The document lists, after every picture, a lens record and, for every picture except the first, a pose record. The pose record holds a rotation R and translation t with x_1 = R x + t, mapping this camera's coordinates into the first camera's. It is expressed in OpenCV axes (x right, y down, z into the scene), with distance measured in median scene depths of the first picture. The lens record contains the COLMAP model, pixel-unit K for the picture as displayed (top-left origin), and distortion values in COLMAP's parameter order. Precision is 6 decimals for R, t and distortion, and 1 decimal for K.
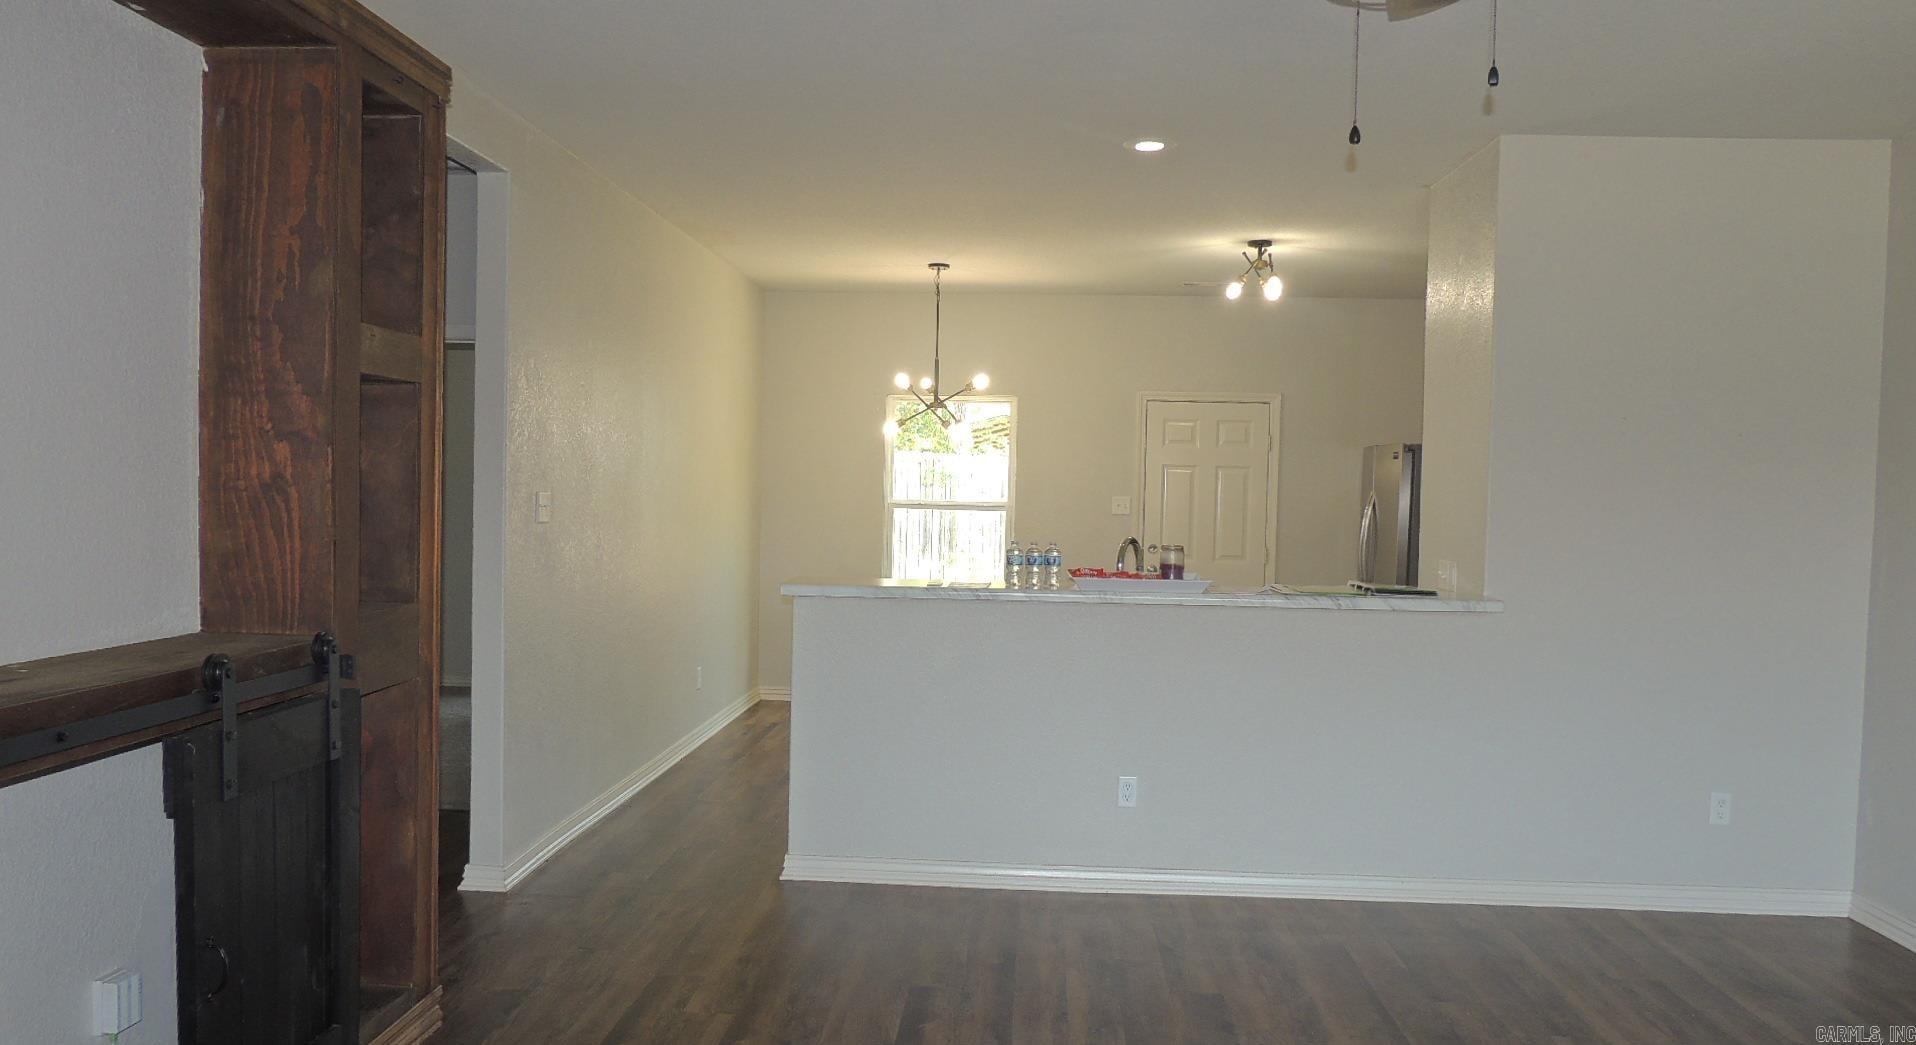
lens RADIAL K [[1386.4, 0, 967.3], [0, 1386.4, 543.5], [0, 0, 1]] dist [-0.000956, 0.000062]
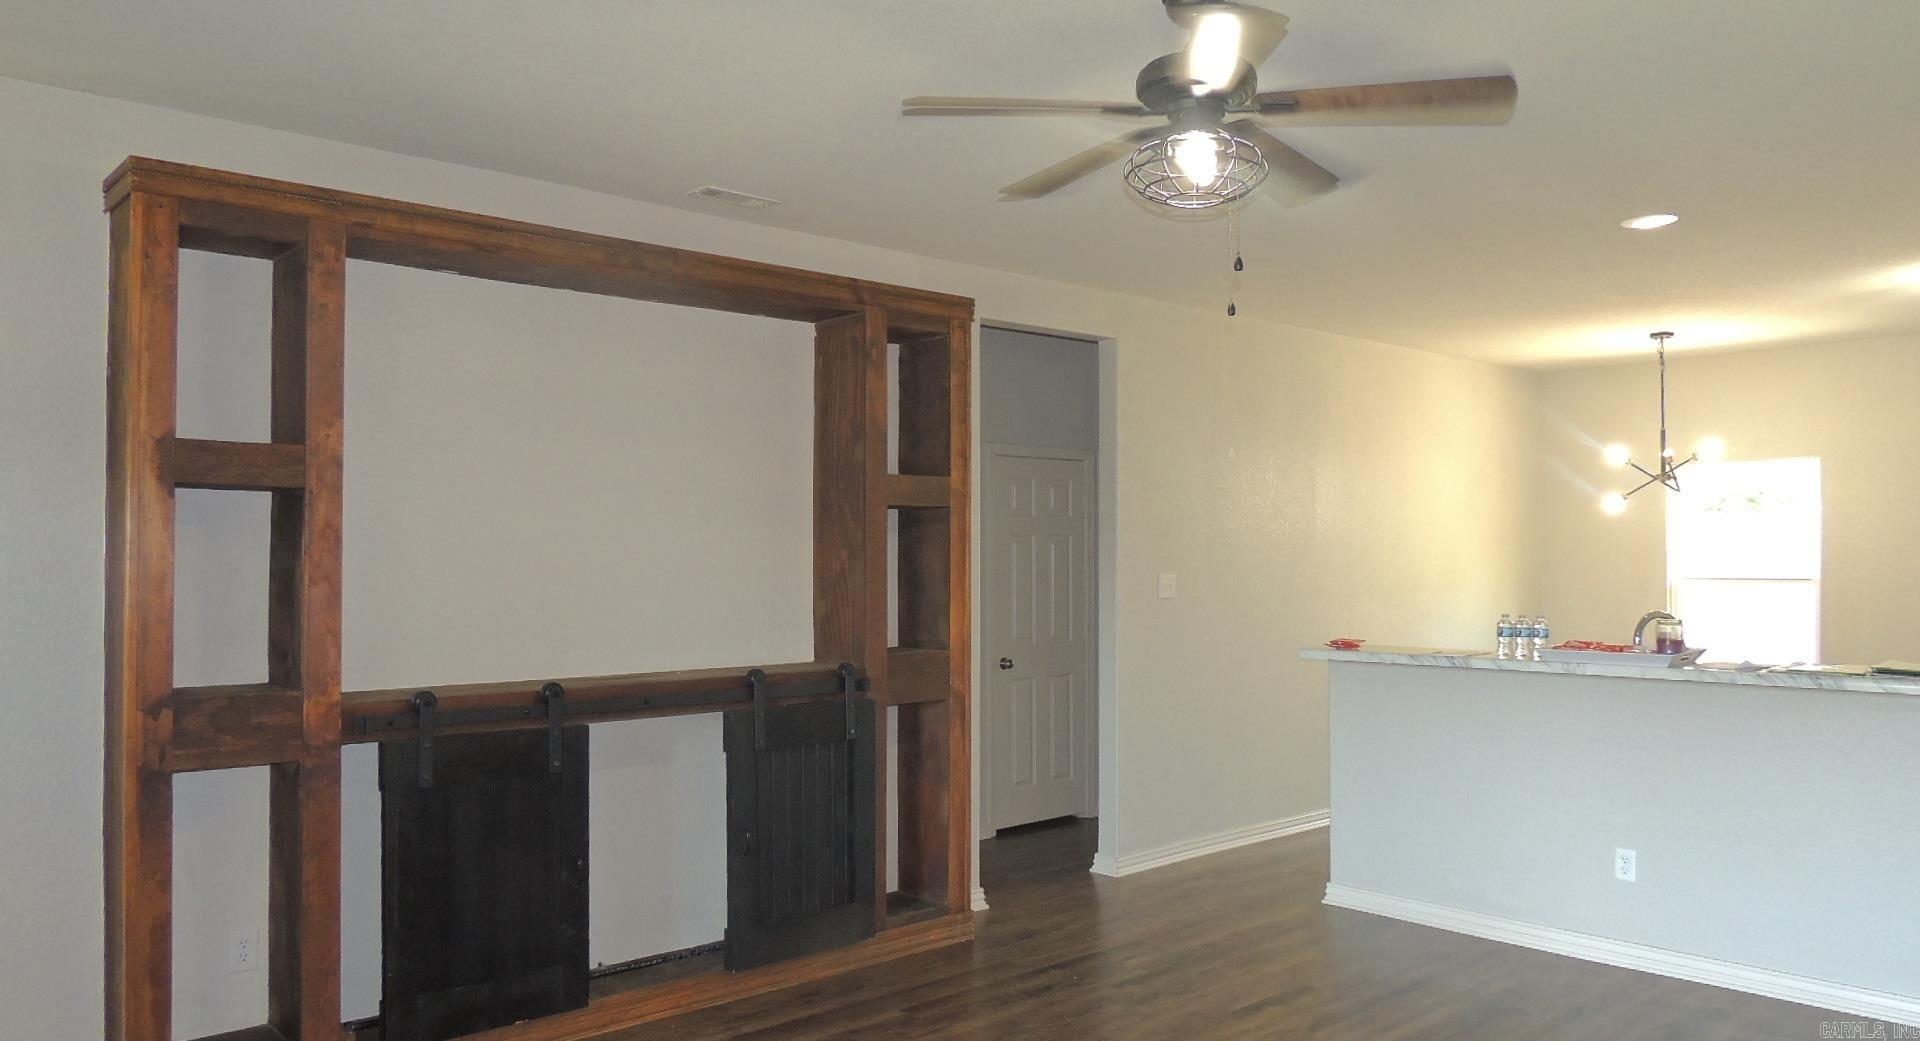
lens RADIAL K [[1389.3, 0, 969.4], [0, 1389.3, 541.6], [0, 0, 1]] dist [-0.000956, 0.000062]
pose [[0.720818, -0.029478, -0.692497, 0.488502], [-0.009571, 0.998577, -0.052470, 0.002541], [0.693058, 0.044449, 0.719510, -0.064954]]
